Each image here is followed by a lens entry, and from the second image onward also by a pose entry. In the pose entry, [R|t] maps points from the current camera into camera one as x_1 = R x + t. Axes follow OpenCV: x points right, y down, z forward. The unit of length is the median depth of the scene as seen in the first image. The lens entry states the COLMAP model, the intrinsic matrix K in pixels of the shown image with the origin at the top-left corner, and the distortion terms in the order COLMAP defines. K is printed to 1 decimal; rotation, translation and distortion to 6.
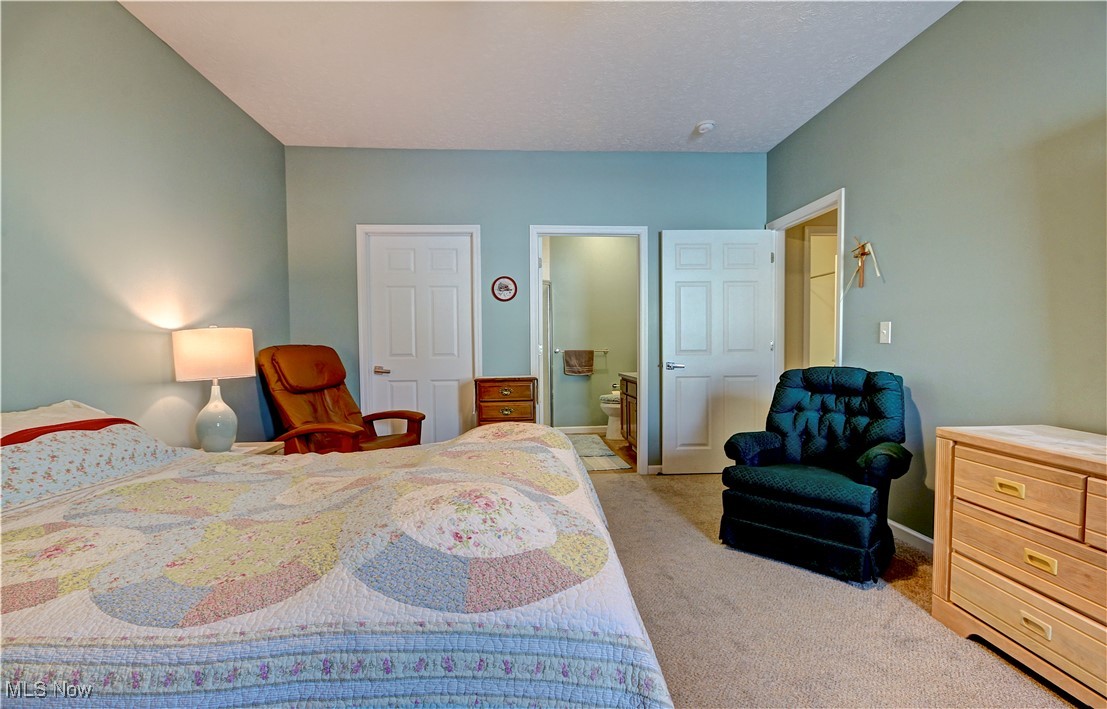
lens RADIAL K [[521.4, 0, 553.1], [0, 521.4, 360.9], [0, 0, 1]] dist [-0.001775, -0.000155]
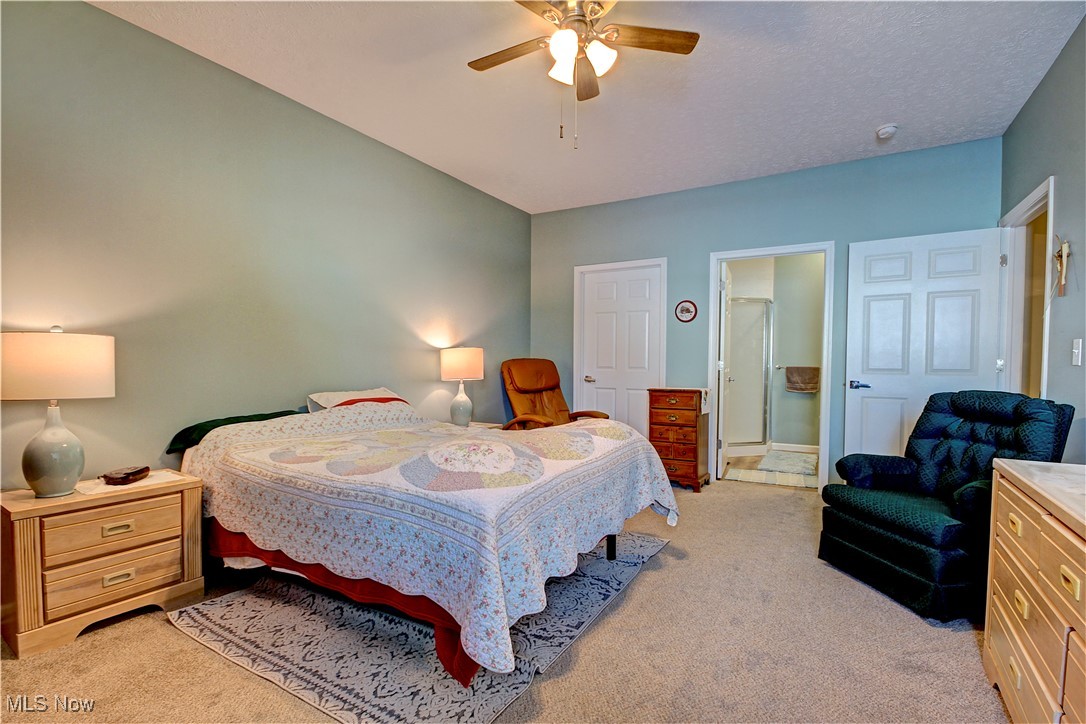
lens RADIAL K [[509.9, 0, 545.2], [0, 509.9, 371.9], [0, 0, 1]] dist [-0.000815, -0.000046]
pose [[0.823398, 0.026051, -0.566866, 0.317267], [-0.028259, 0.999589, 0.004890, -0.002988], [0.566760, 0.011992, 0.823796, -0.096951]]
